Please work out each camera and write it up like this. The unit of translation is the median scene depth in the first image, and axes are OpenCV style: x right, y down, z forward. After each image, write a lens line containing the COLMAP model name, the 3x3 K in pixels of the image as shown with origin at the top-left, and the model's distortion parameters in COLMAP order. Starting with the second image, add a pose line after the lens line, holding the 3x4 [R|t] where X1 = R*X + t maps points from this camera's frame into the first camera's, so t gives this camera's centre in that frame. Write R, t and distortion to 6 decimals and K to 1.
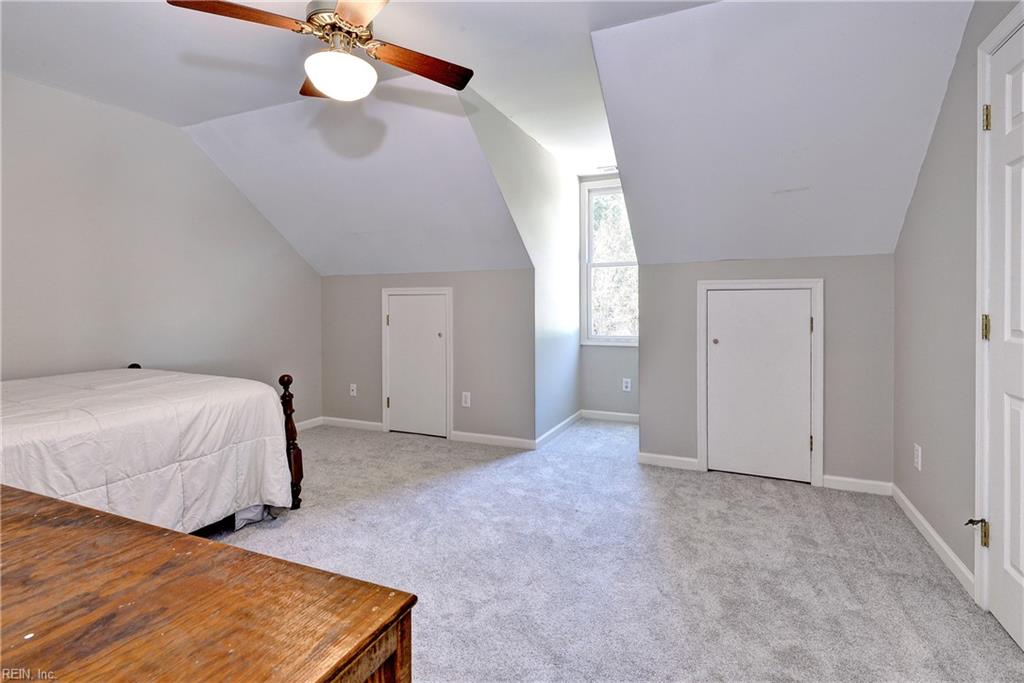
lens RADIAL K [[482.8, 0, 544.2], [0, 482.8, 312.2], [0, 0, 1]] dist [0.016434, -0.009332]
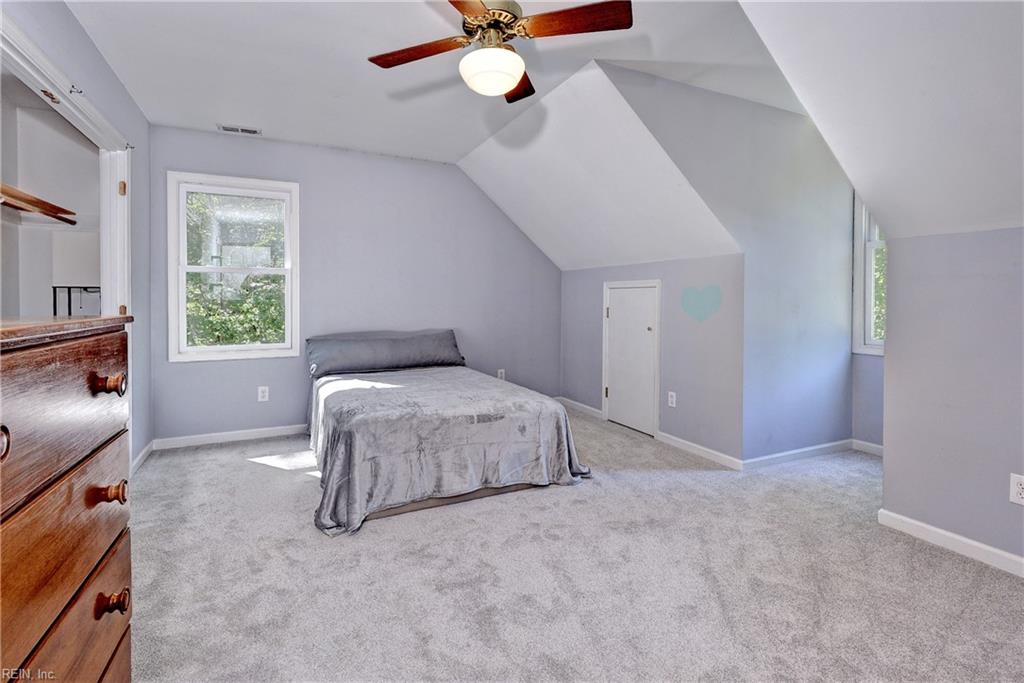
lens RADIAL K [[482.8, 0, 512.7], [0, 482.8, 313.1], [0, 0, 1]] dist [0.016434, -0.009332]
pose [[0.749681, 0.024964, -0.661328, 0.290313], [-0.014424, 0.999667, 0.021385, -0.002286], [0.661642, -0.006493, 0.749792, 0.136854]]
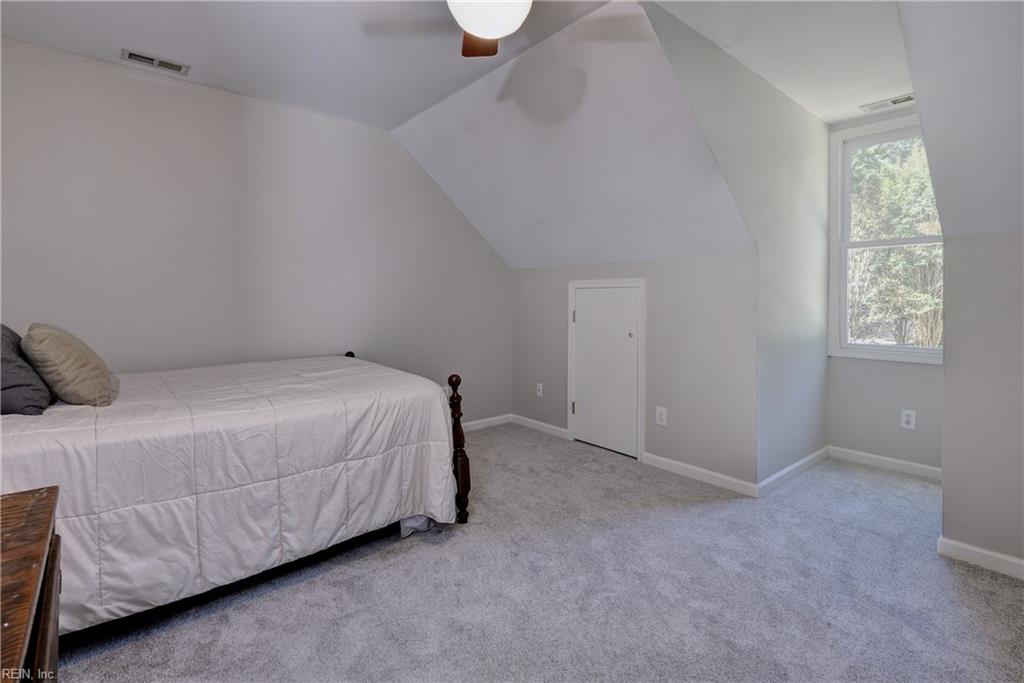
lens RADIAL K [[482.8, 0, 518.9], [0, 482.8, 305.9], [0, 0, 1]] dist [0.016434, -0.009332]
pose [[0.889915, 0.013004, -0.455941, -0.009385], [-0.013611, 0.999905, 0.001952, -0.004106], [0.455923, 0.004468, 0.890008, 0.221281]]
